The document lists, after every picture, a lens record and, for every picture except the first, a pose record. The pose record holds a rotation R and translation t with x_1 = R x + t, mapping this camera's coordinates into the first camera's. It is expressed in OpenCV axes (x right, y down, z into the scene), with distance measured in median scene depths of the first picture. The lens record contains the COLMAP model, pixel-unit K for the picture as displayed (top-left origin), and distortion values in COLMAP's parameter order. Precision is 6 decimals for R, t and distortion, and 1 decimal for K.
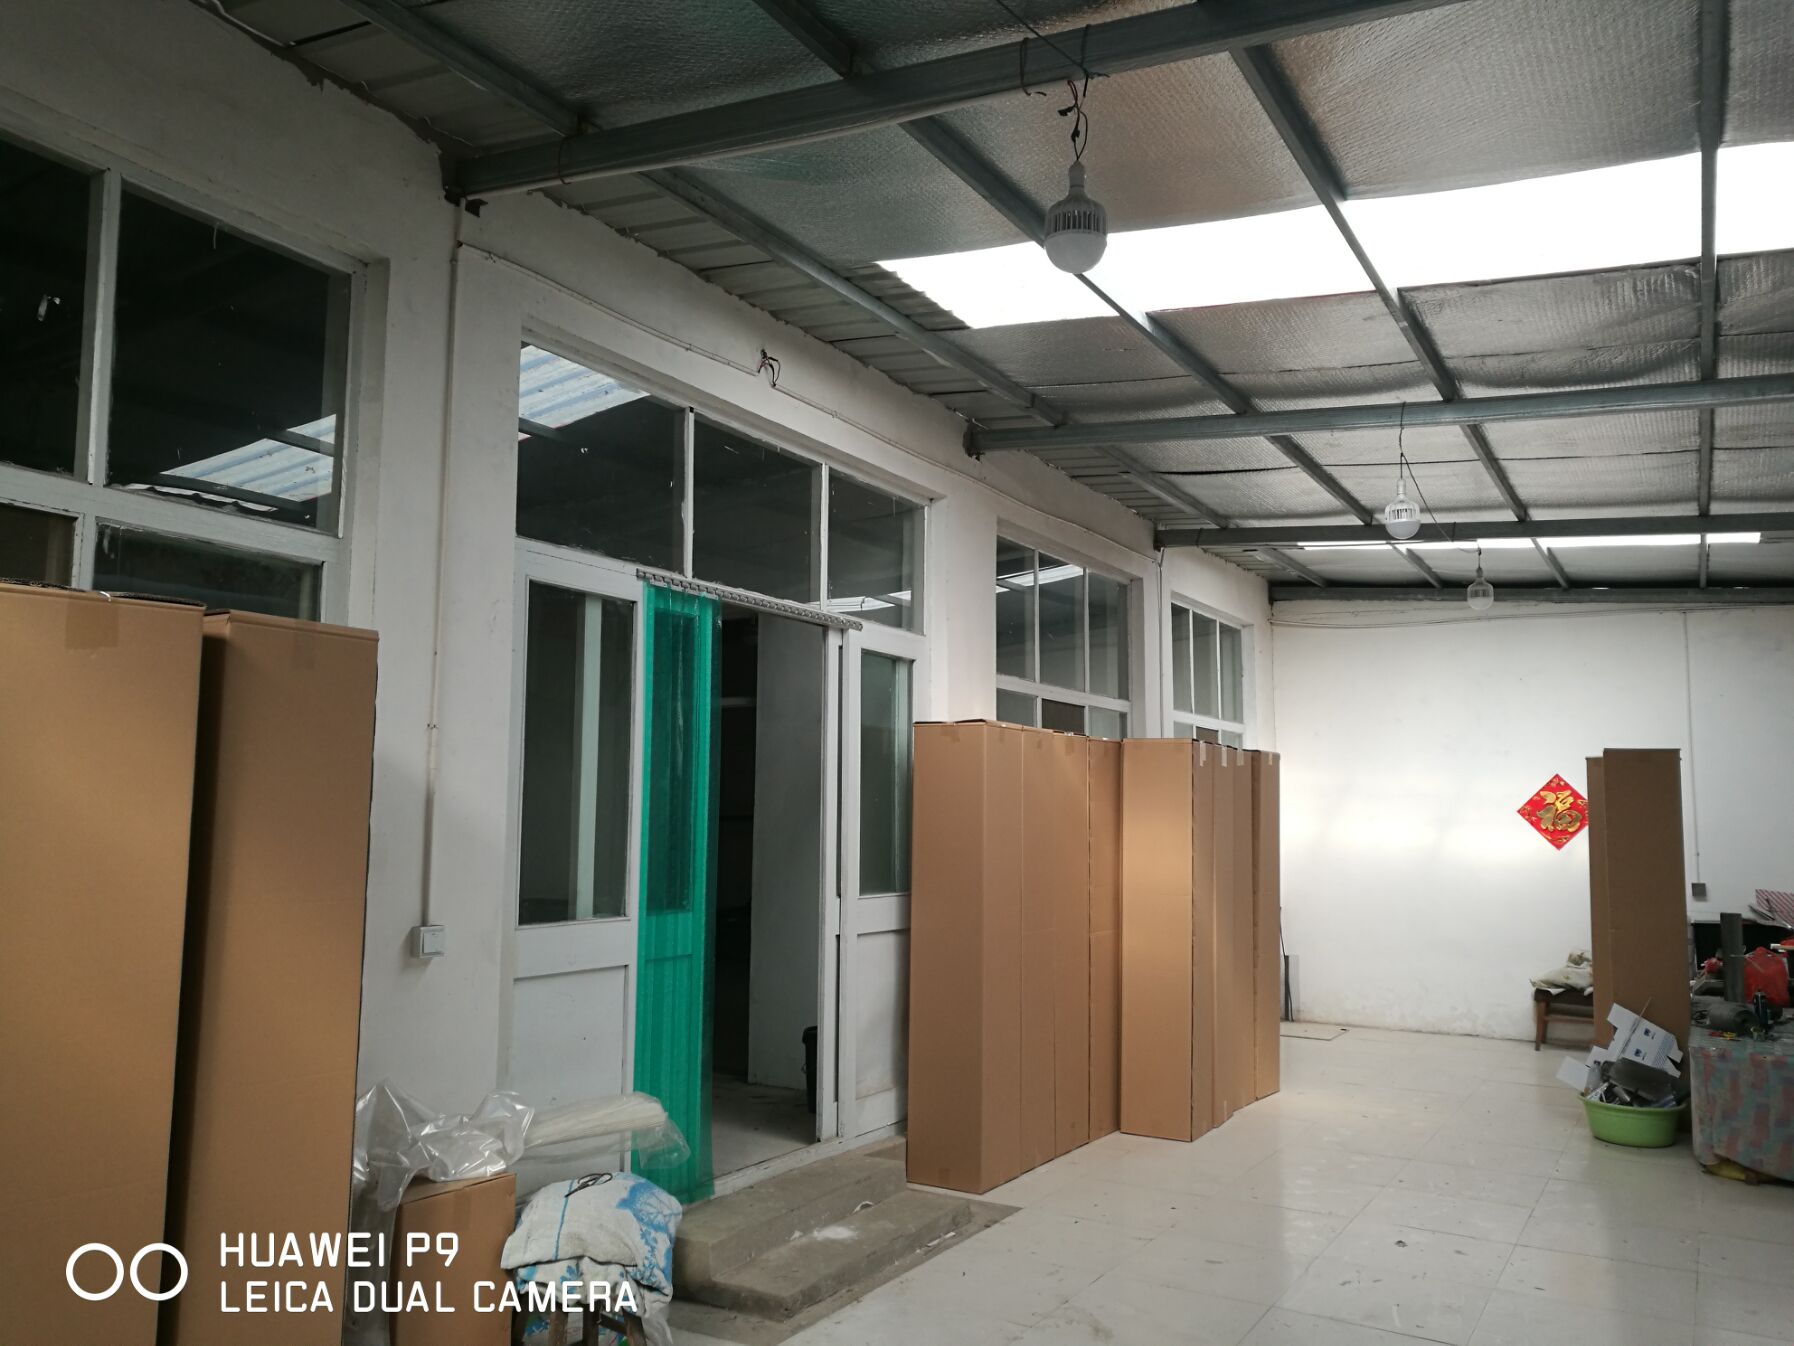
lens RADIAL K [[1427.6, 0, 897.0], [0, 1427.6, 673.0], [0, 0, 1]] dist [-0.008110, 0.044296]
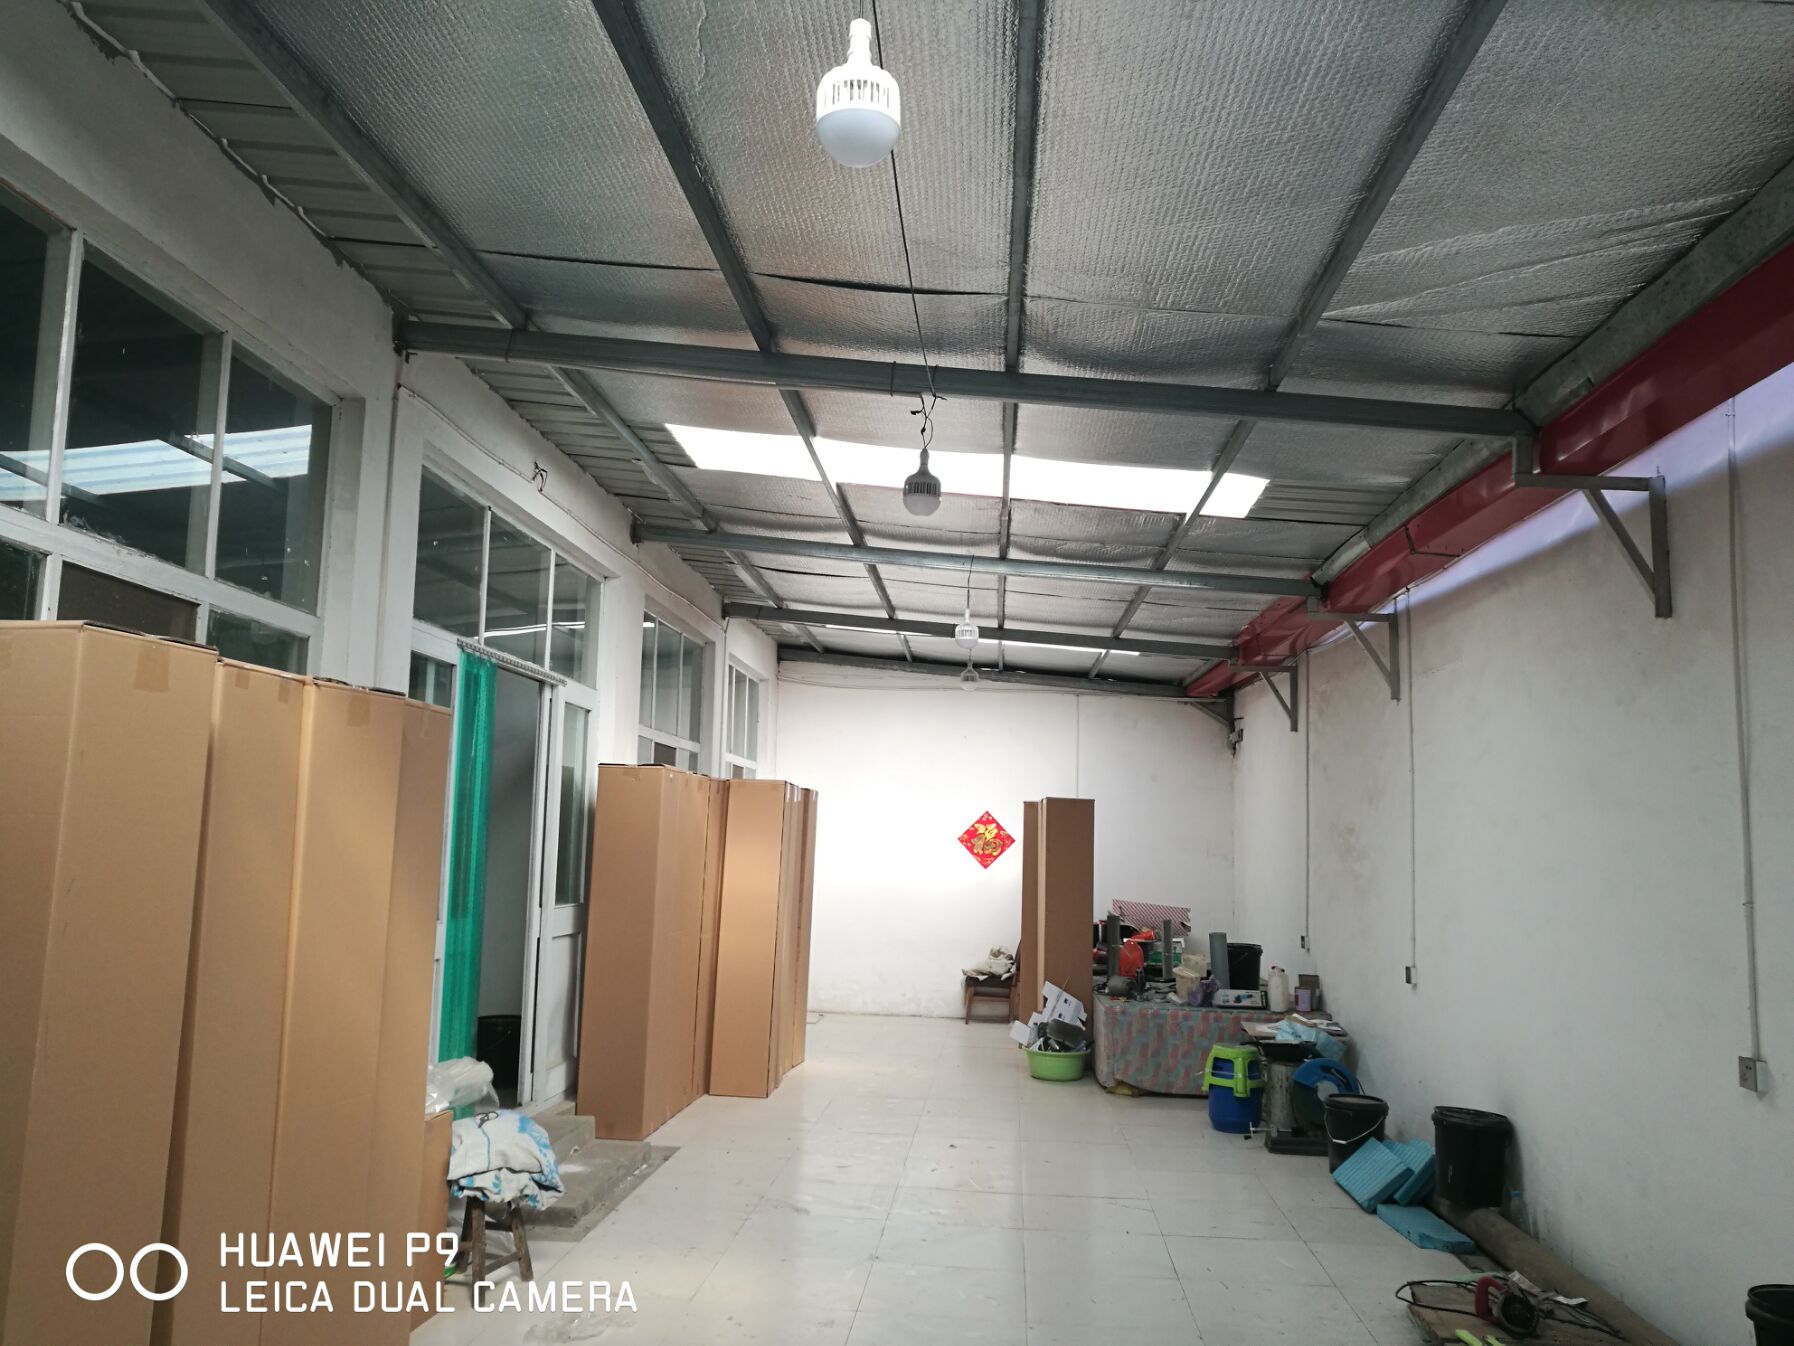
lens RADIAL K [[1408.5, 0, 931.1], [0, 1408.5, 632.5], [0, 0, 1]] dist [0.108869, -0.499457]
pose [[0.889482, 0.084360, 0.449115, -0.262927], [-0.066988, 0.996266, -0.054464, -0.027489], [-0.452033, 0.018360, 0.891812, -0.201540]]
